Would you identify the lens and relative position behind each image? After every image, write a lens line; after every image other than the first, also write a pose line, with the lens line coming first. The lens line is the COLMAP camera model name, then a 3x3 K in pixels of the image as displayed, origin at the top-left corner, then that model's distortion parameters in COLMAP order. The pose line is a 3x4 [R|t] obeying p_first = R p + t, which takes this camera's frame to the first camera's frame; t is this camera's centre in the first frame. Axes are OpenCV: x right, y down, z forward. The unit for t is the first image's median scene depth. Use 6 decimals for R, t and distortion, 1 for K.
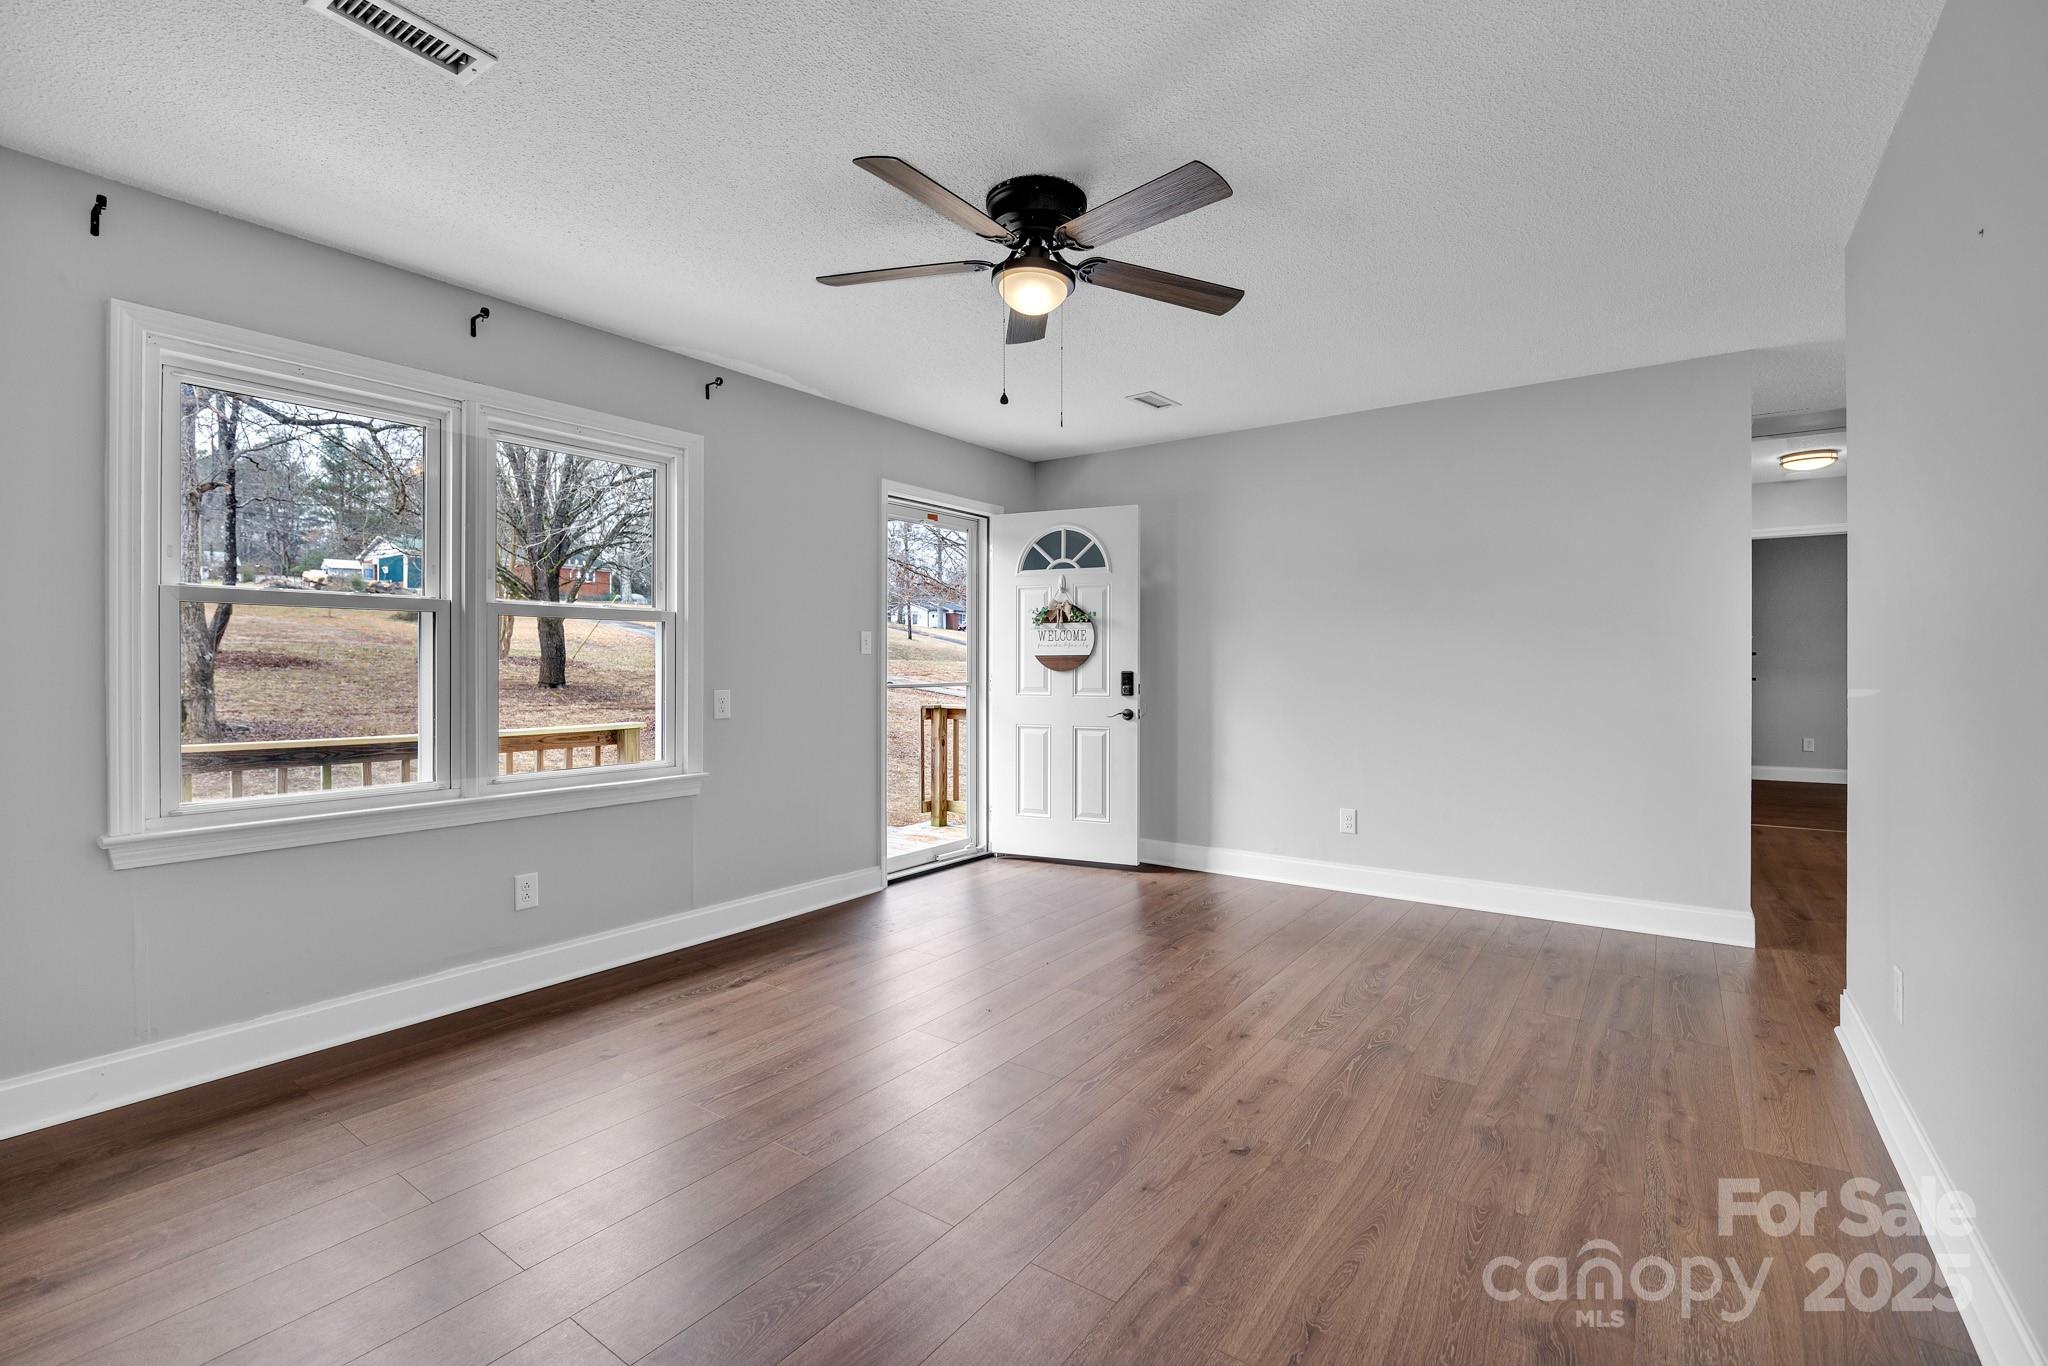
lens RADIAL K [[915.9, 0, 1015.3], [0, 915.9, 664.0], [0, 0, 1]] dist [-0.014597, 0.000479]
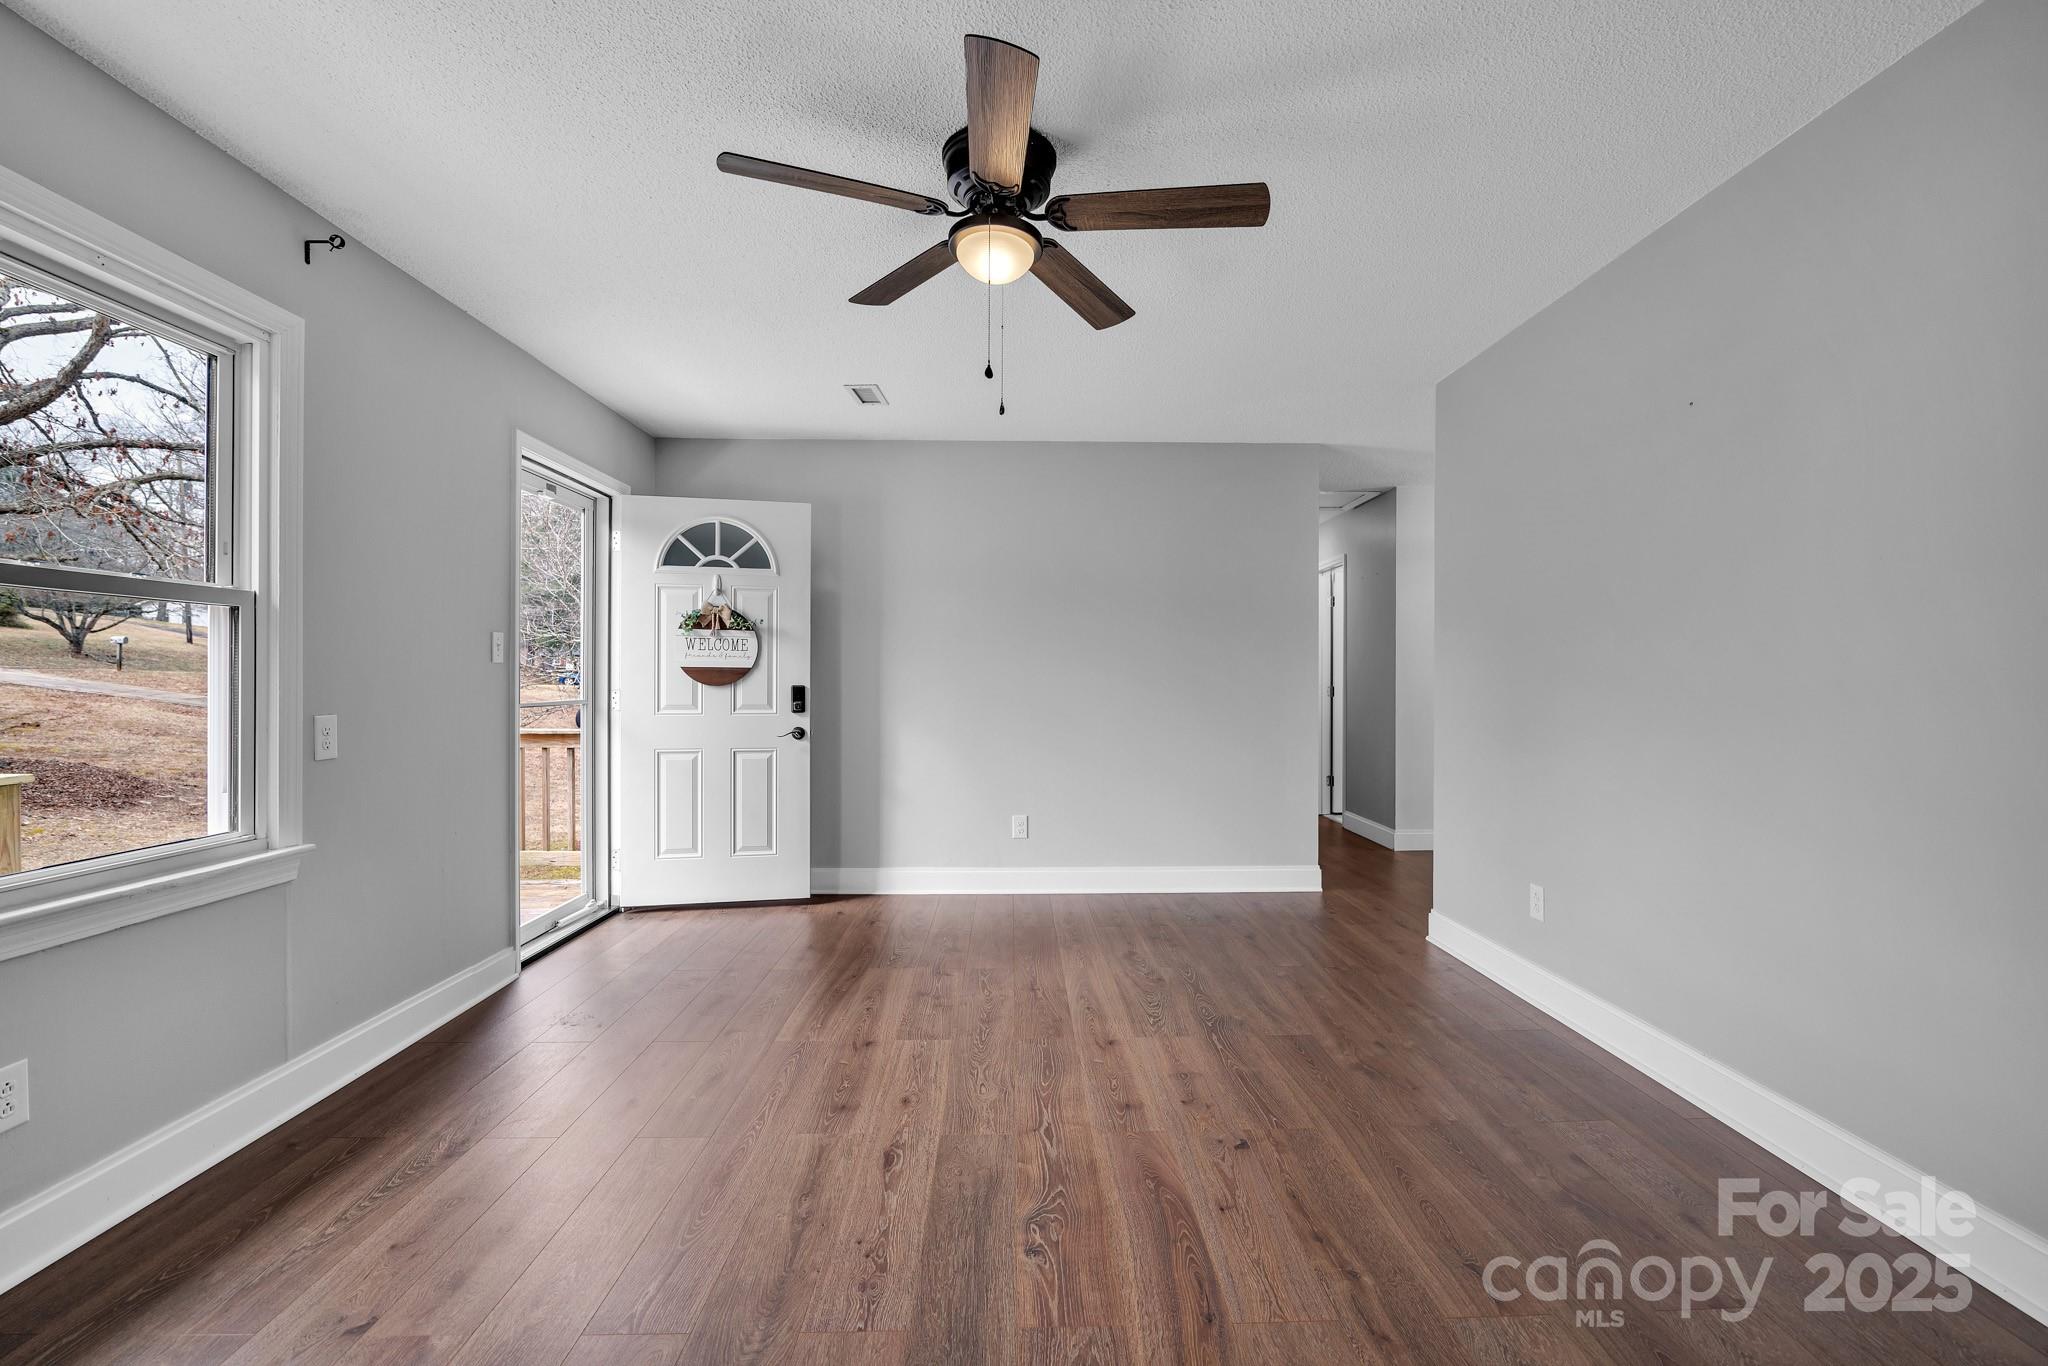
lens RADIAL K [[915.9, 0, 1033.1], [0, 915.9, 682.7], [0, 0, 1]] dist [-0.014597, 0.000479]
pose [[0.790563, -0.000149, 0.612381, -0.269130], [-0.002191, 0.999993, 0.003072, 0.001866], [-0.612377, -0.003770, 0.790557, 0.151481]]
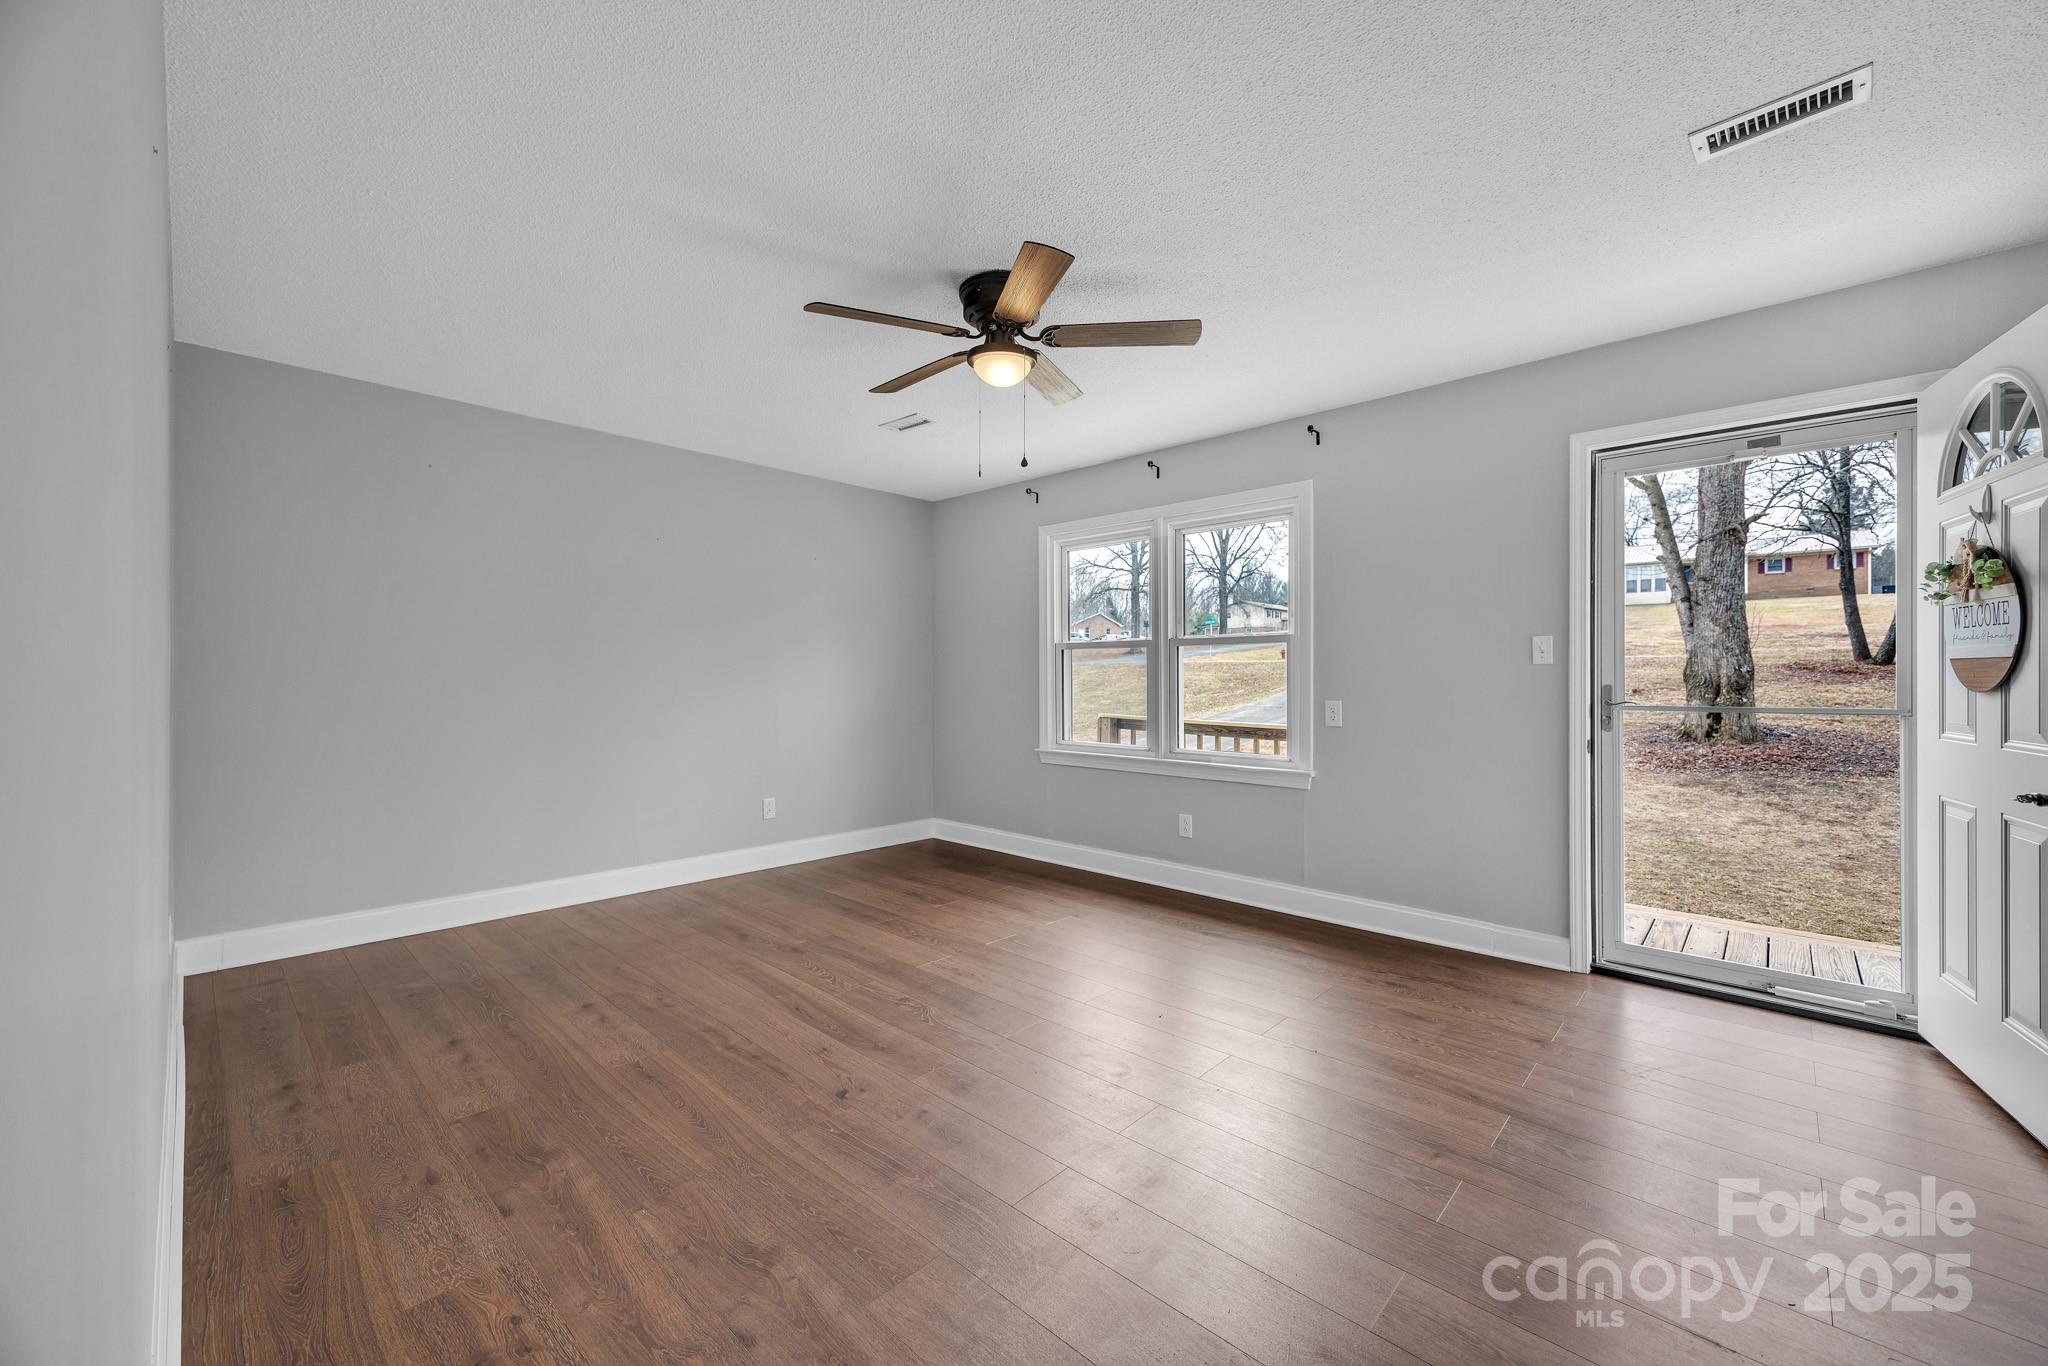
lens RADIAL K [[785.6, 0, 1024.5], [0, 785.6, 676.9], [0, 0, 1]] dist [-0.000226, -0.000173]
pose [[-0.127881, 0.001332, -0.991789, 0.567877], [0.001313, 0.999998, 0.001174, -0.001636], [0.991789, -0.001152, -0.127882, 0.633706]]
